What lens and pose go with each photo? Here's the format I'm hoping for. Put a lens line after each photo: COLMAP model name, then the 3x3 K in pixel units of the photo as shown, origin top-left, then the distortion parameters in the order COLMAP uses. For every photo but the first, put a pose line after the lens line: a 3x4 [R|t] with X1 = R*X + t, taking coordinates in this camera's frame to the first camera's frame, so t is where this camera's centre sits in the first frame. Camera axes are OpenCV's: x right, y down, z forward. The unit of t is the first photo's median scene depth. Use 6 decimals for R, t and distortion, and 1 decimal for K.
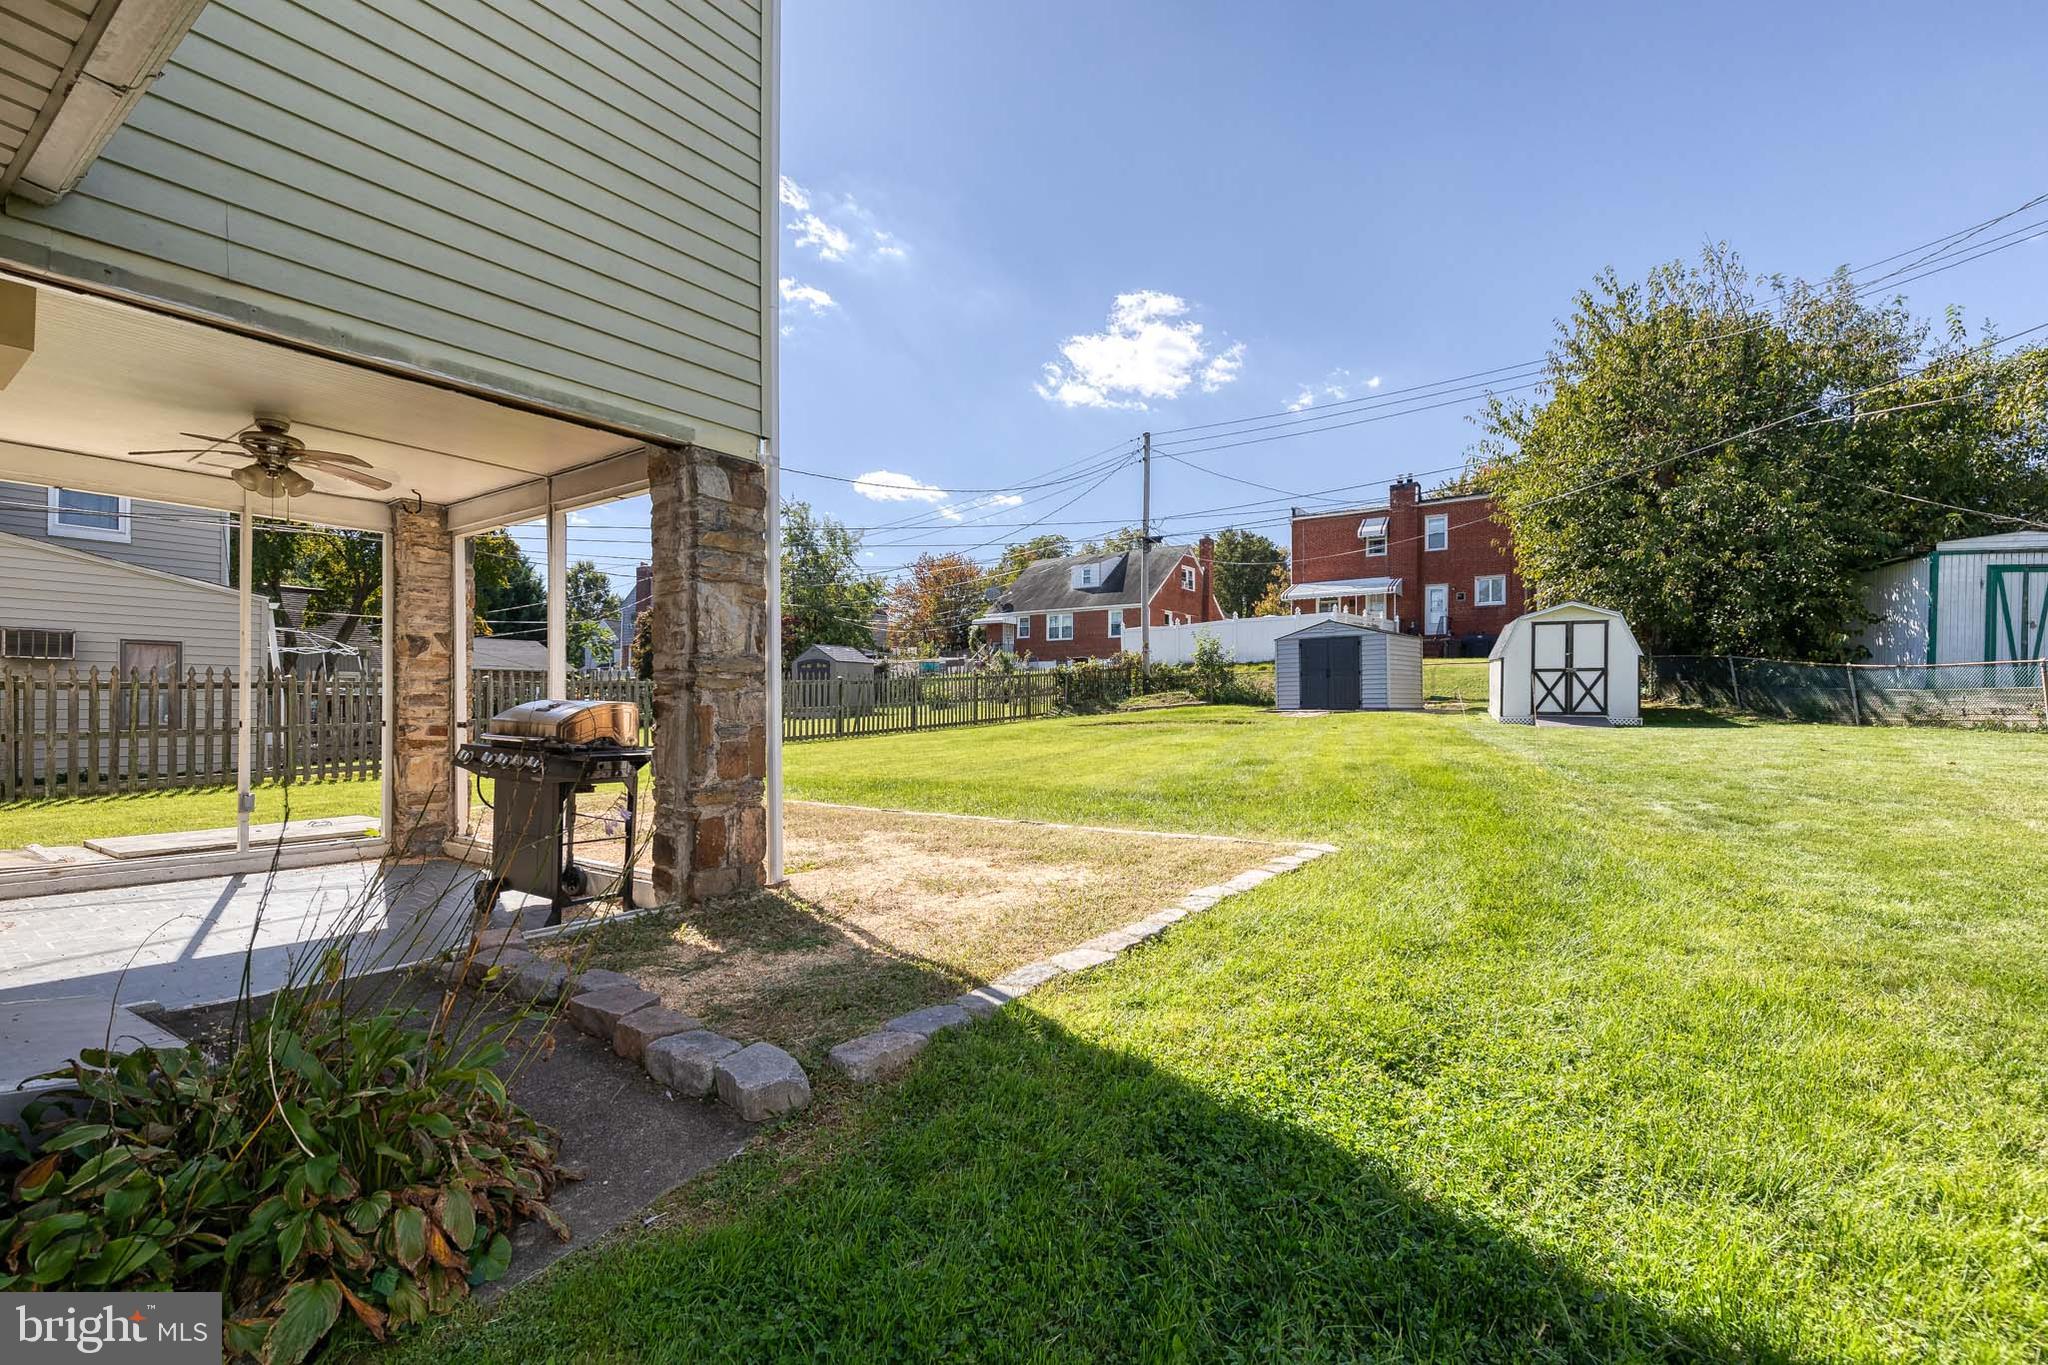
lens RADIAL K [[891.1, 0, 1048.9], [0, 891.1, 710.5], [0, 0, 1]] dist [0.001399, -0.000168]
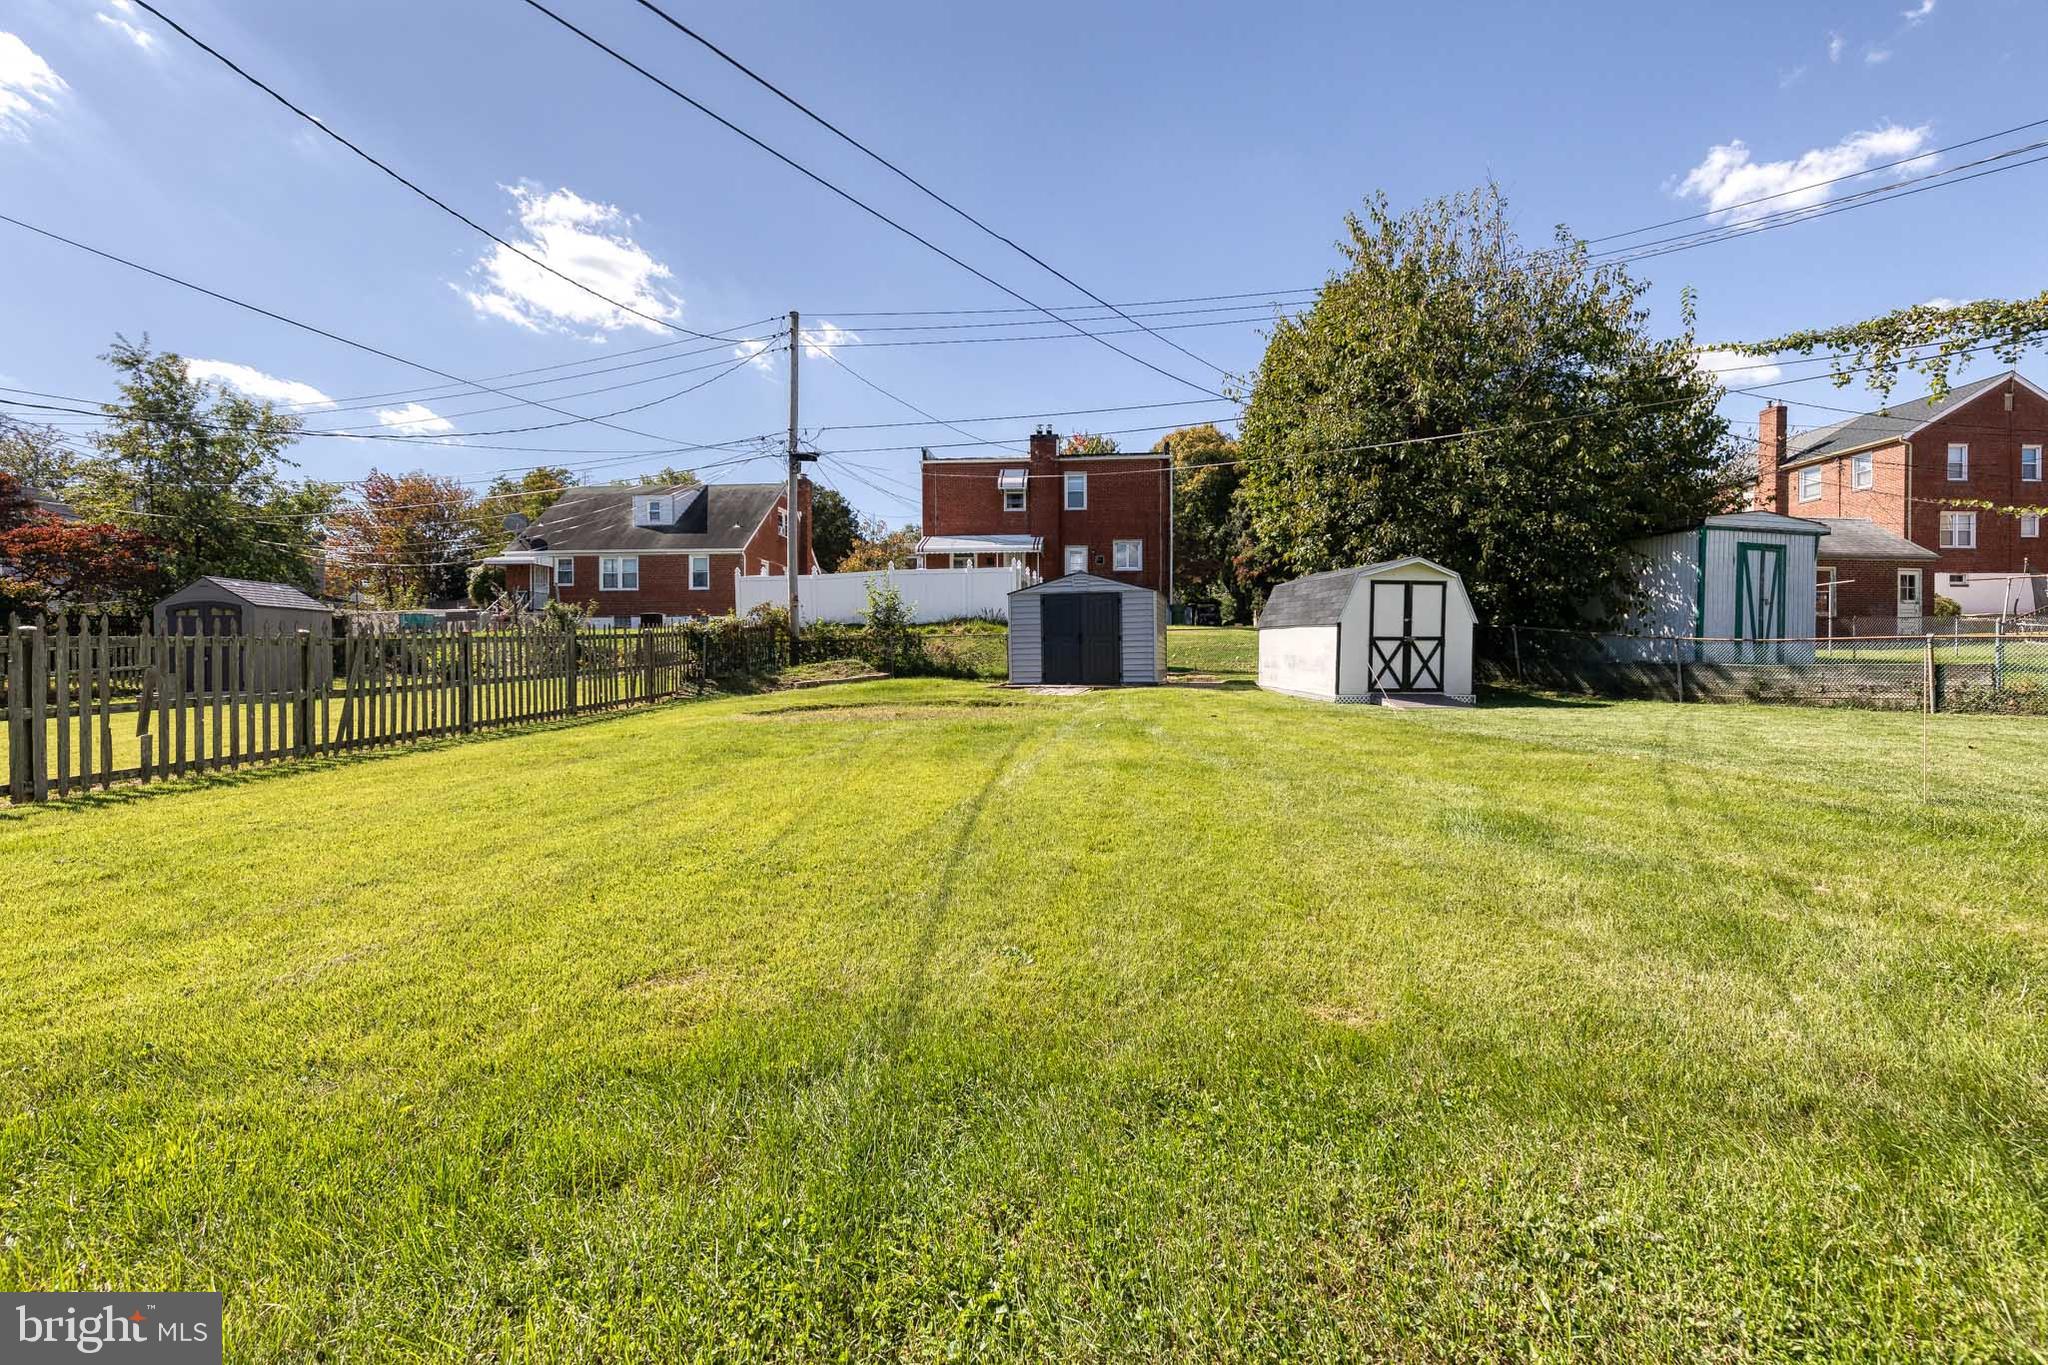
lens RADIAL K [[900.8, 0, 1036.3], [0, 900.8, 681.9], [0, 0, 1]] dist [0.004190, 0.000109]
pose [[0.878469, -0.008018, 0.477732, -0.082104], [0.004640, 0.999955, 0.008250, -0.008341], [-0.477777, -0.005031, 0.878467, 0.260824]]
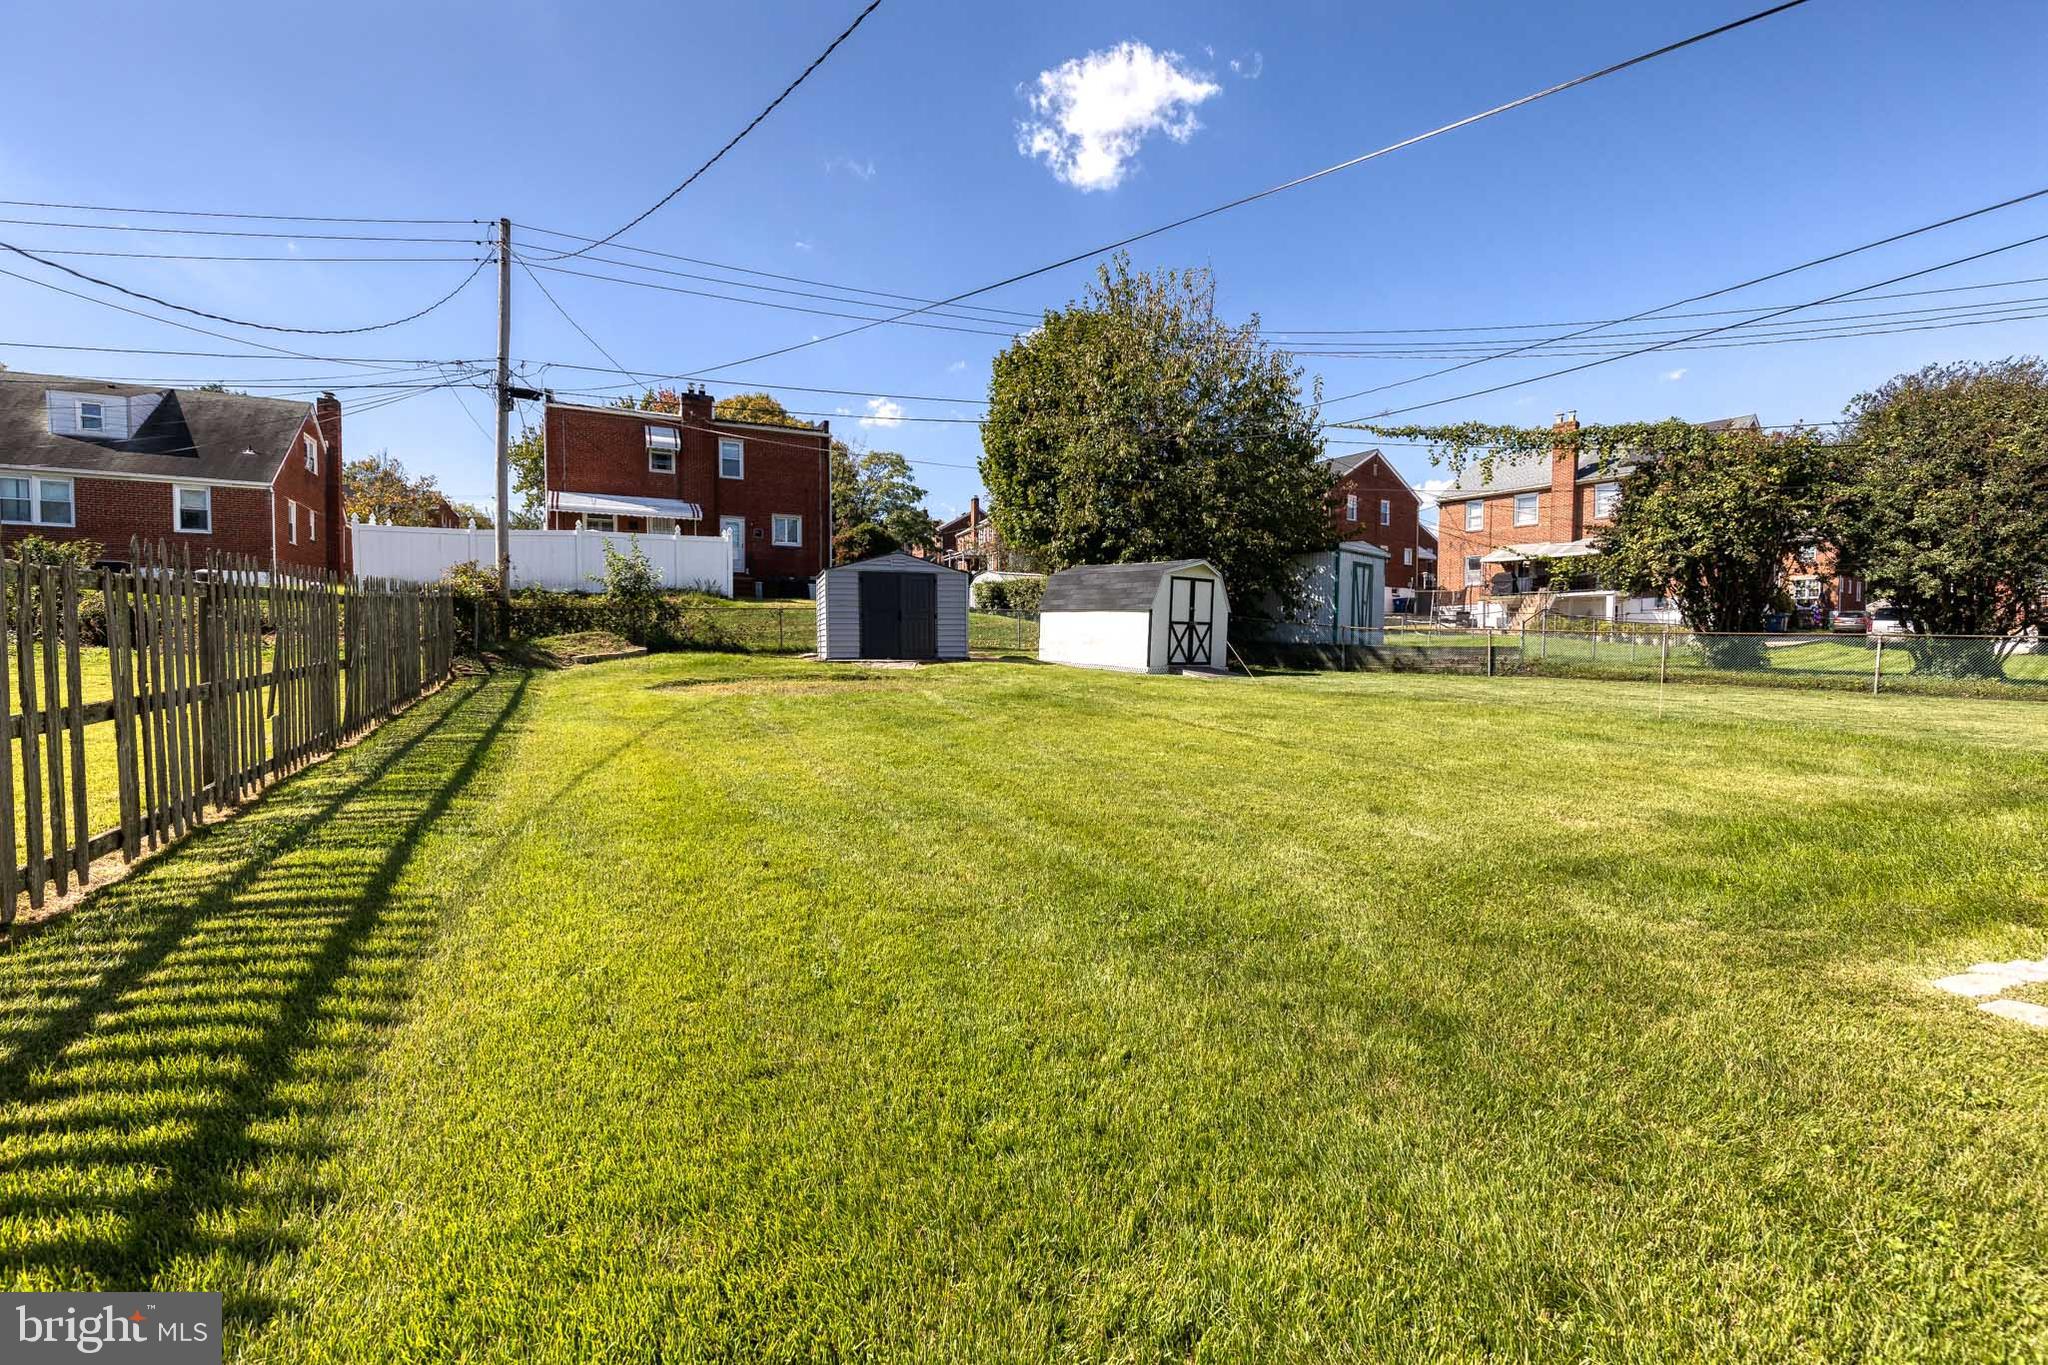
lens RADIAL K [[900.8, 0, 1036.3], [0, 900.8, 681.9], [0, 0, 1]] dist [0.004190, 0.000109]
pose [[0.512213, -0.028499, 0.858386, -0.278431], [-0.000918, 0.999431, 0.033730, -0.007010], [-0.858858, -0.018065, 0.511895, 0.375520]]
